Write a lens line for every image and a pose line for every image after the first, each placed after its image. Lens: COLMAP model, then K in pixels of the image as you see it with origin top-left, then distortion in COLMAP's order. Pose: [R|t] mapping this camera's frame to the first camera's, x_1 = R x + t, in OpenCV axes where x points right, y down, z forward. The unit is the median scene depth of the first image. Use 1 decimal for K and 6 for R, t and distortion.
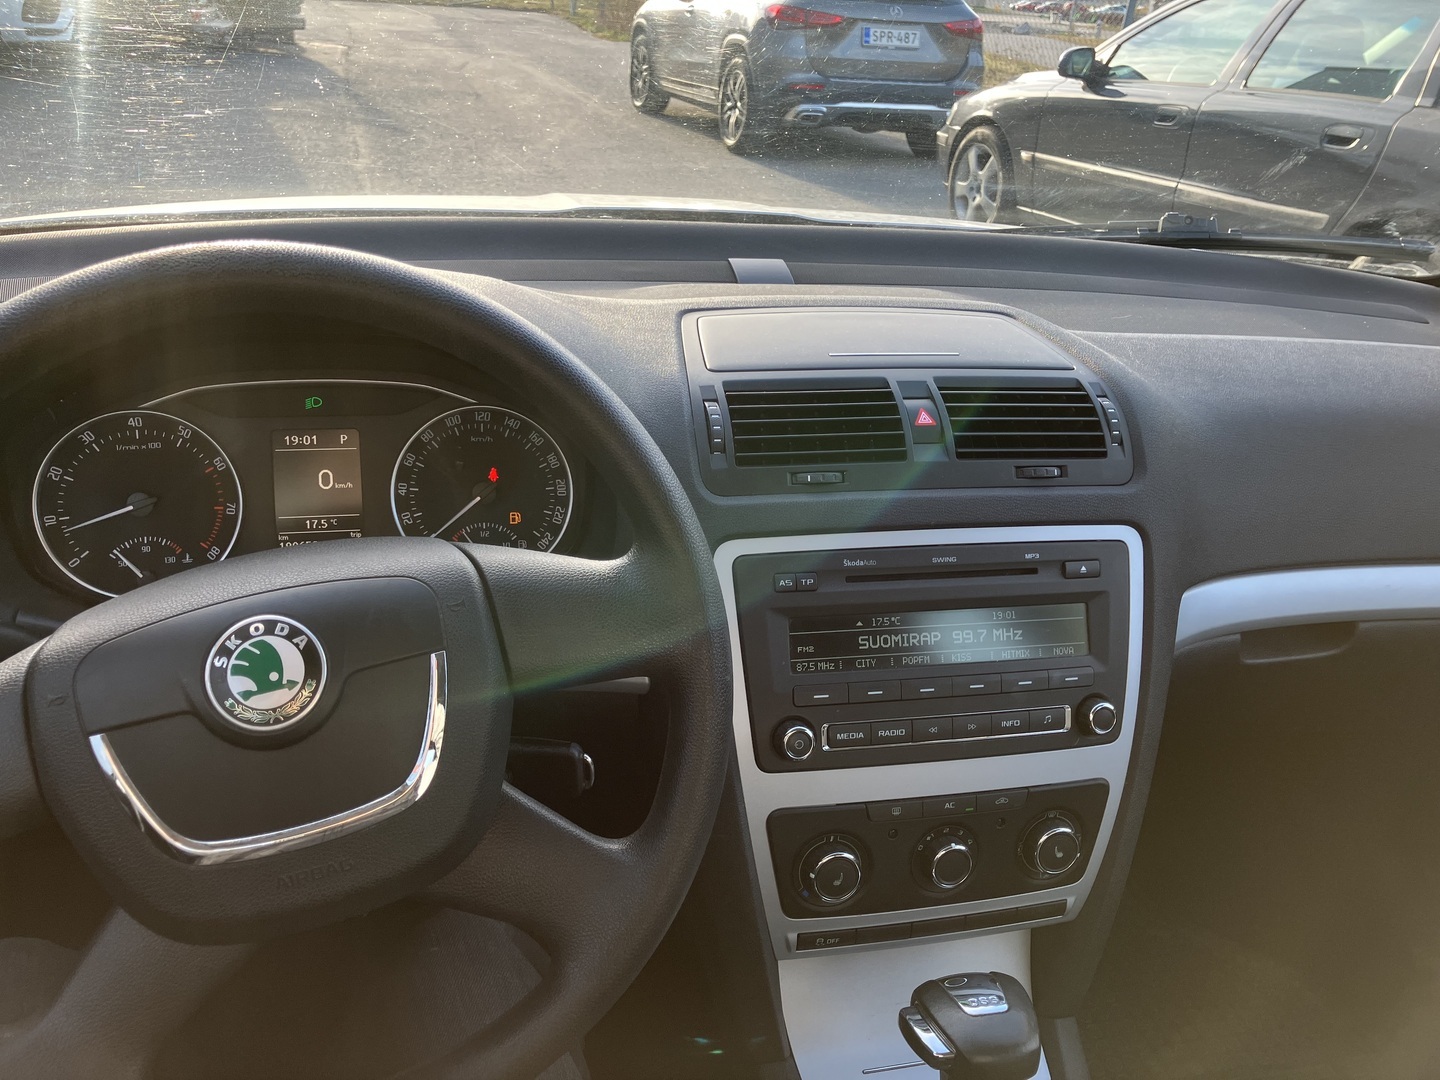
lens RADIAL K [[1161.7, 0, 720.0], [0, 1161.7, 540.0], [0, 0, 1]] dist [0.002733, 0.002098]
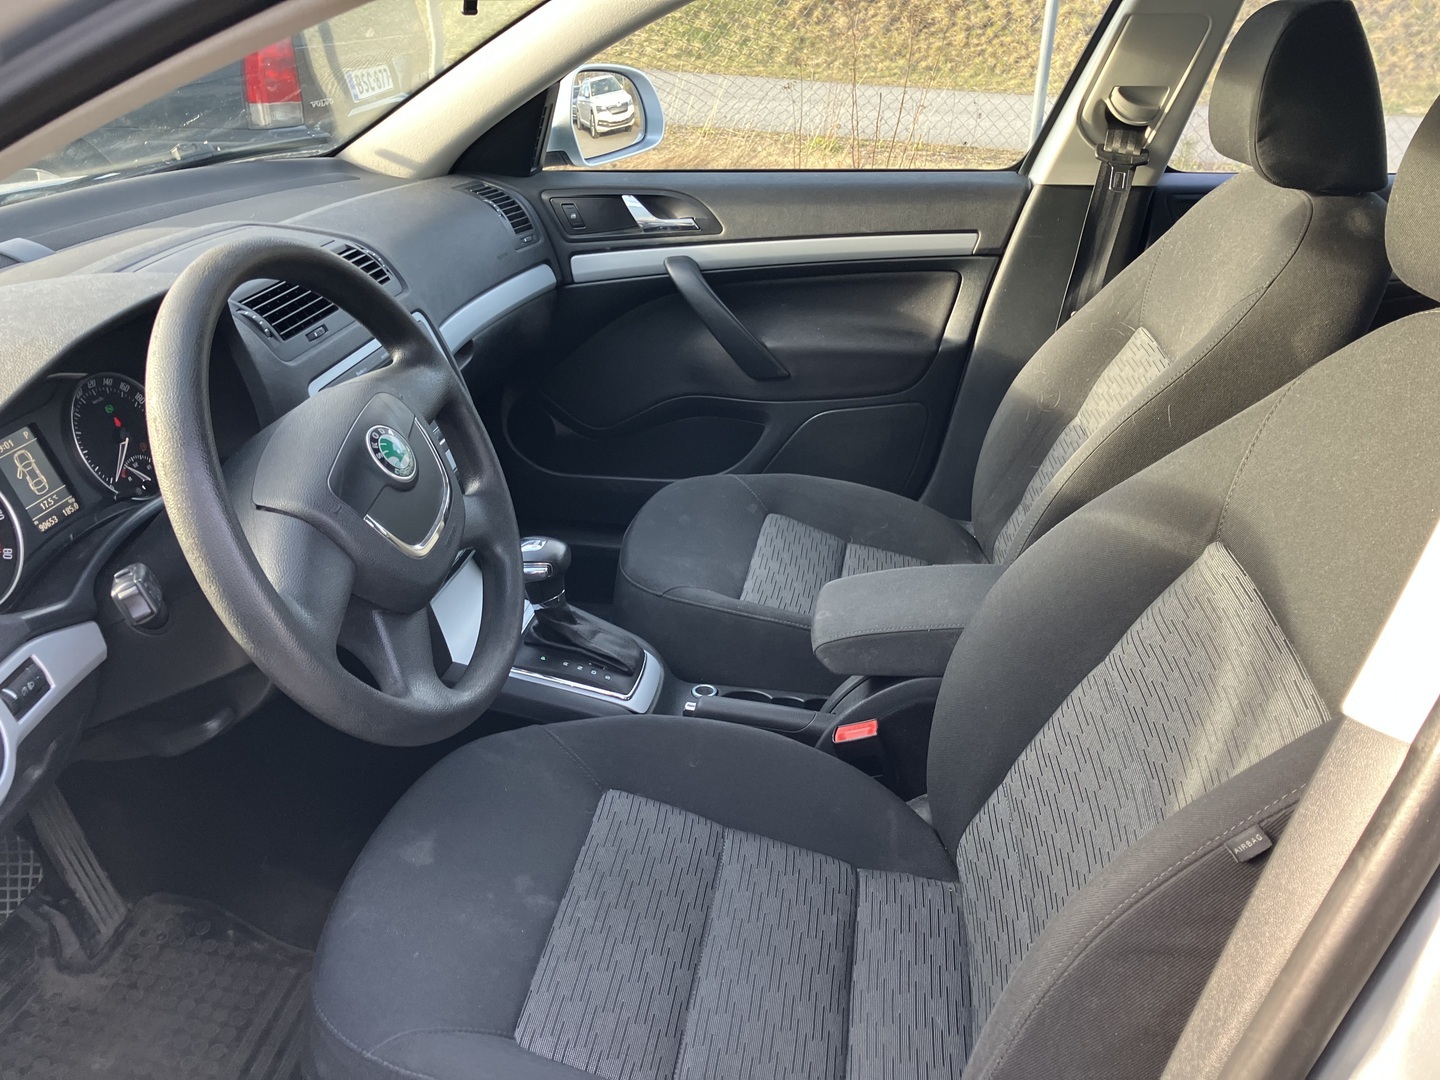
lens RADIAL K [[1161.7, 0, 720.0], [0, 1161.7, 540.0], [0, 0, 1]] dist [0.002733, 0.002098]
pose [[0.387884, -0.460040, 0.798692, -1.062341], [0.384707, 0.868251, 0.313273, -0.091501], [-0.837583, 0.185749, 0.513762, -0.241189]]
